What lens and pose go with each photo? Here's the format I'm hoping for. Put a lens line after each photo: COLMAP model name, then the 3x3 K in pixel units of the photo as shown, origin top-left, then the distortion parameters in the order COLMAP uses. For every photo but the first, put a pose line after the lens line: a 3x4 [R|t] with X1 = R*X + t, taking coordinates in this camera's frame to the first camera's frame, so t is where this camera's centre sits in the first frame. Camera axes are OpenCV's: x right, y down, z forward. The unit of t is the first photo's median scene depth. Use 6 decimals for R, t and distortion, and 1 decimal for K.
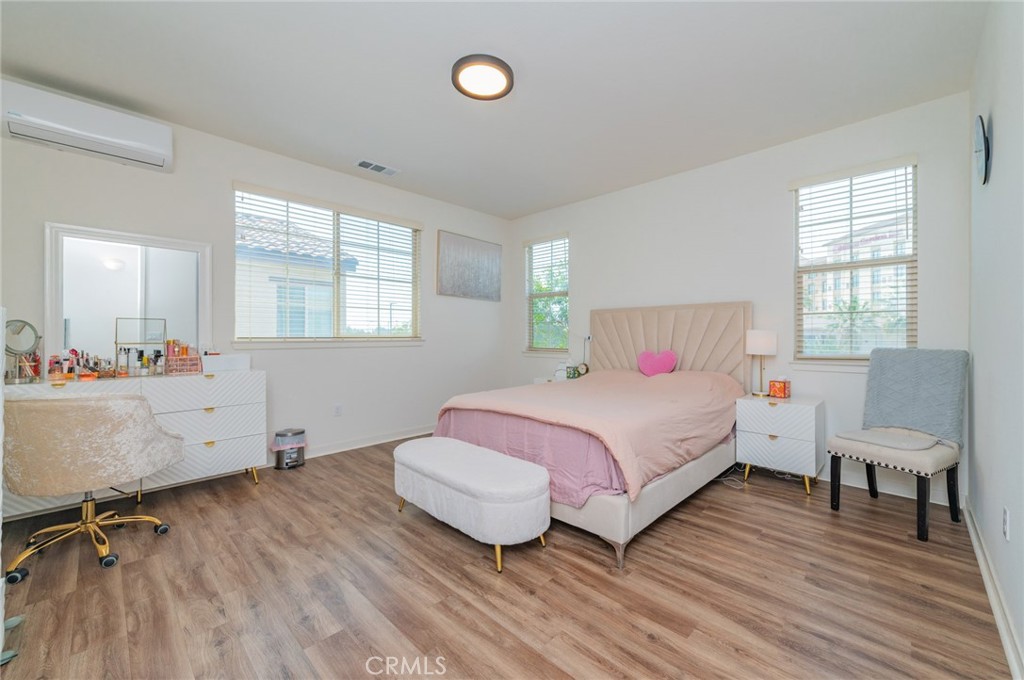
lens RADIAL K [[402.0, 0, 519.9], [0, 402.0, 337.9], [0, 0, 1]] dist [0.010803, -0.001034]
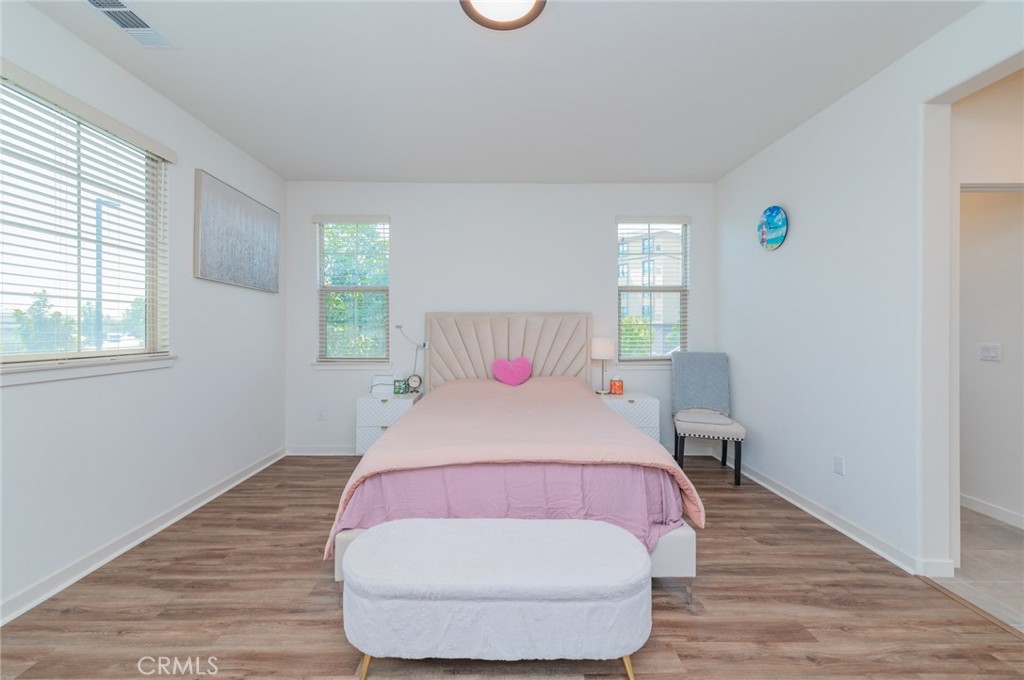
lens RADIAL K [[402.0, 0, 513.0], [0, 402.0, 331.7], [0, 0, 1]] dist [0.010803, -0.001034]
pose [[0.715175, -0.001295, 0.698945, -0.405127], [0.002931, 0.999995, -0.001146, -0.037462], [-0.698940, 0.002868, 0.715175, 0.347329]]
